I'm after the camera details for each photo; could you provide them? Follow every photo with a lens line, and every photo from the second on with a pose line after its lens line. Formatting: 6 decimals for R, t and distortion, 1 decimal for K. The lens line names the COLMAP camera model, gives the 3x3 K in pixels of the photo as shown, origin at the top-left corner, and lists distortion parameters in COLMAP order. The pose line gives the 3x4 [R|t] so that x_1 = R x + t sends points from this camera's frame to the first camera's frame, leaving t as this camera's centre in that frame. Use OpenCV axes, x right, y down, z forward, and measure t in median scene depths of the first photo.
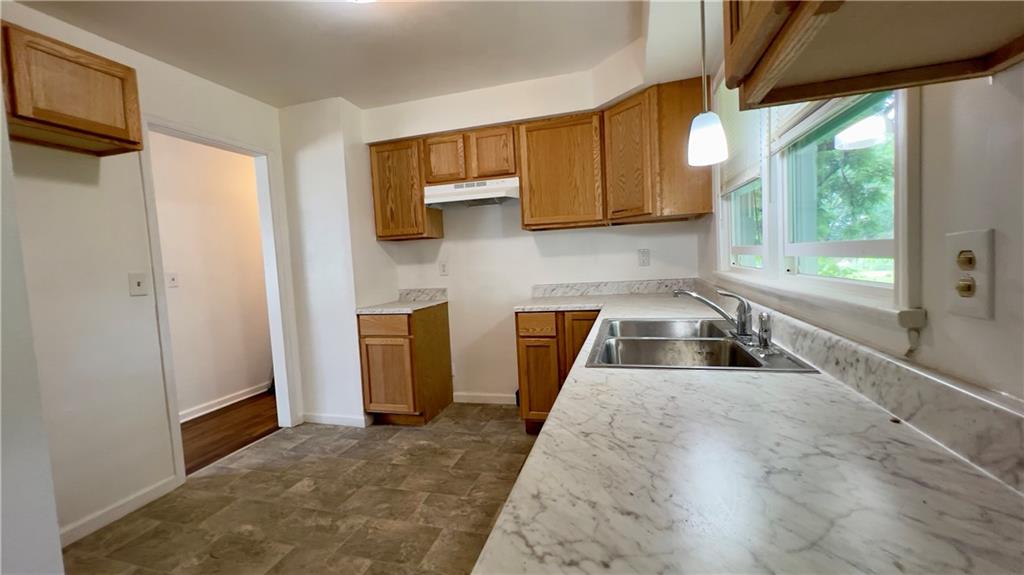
lens RADIAL K [[410.7, 0, 514.4], [0, 410.7, 285.7], [0, 0, 1]] dist [-0.003974, 0.001105]
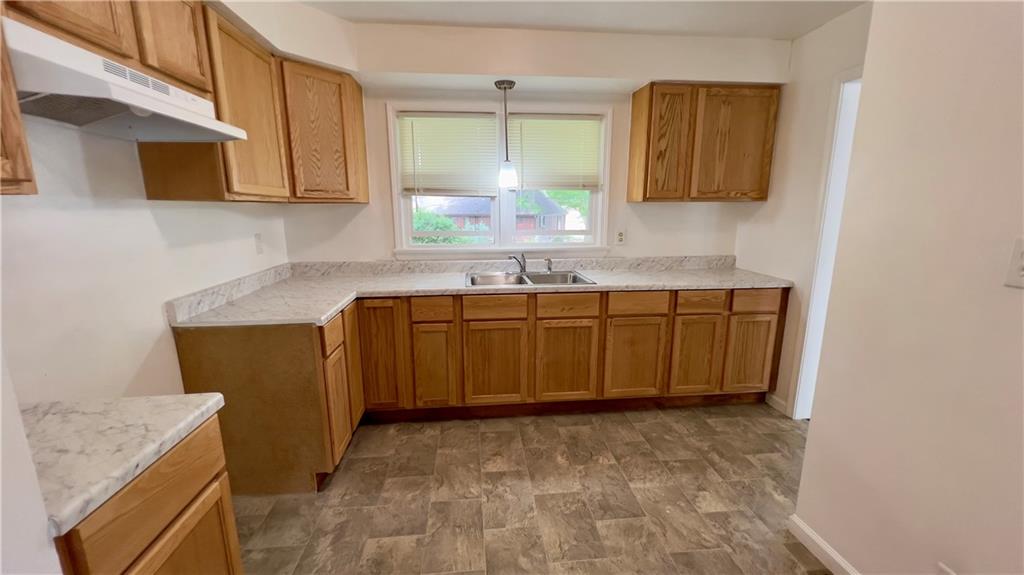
lens RADIAL K [[403.1, 0, 513.6], [0, 403.1, 288.1], [0, 0, 1]] dist [-0.003135, -0.000061]
pose [[-0.364675, -0.127714, 0.922335, -0.802241], [0.083250, 0.982110, 0.168906, -0.092900], [-0.927406, 0.138380, -0.347518, 1.017524]]
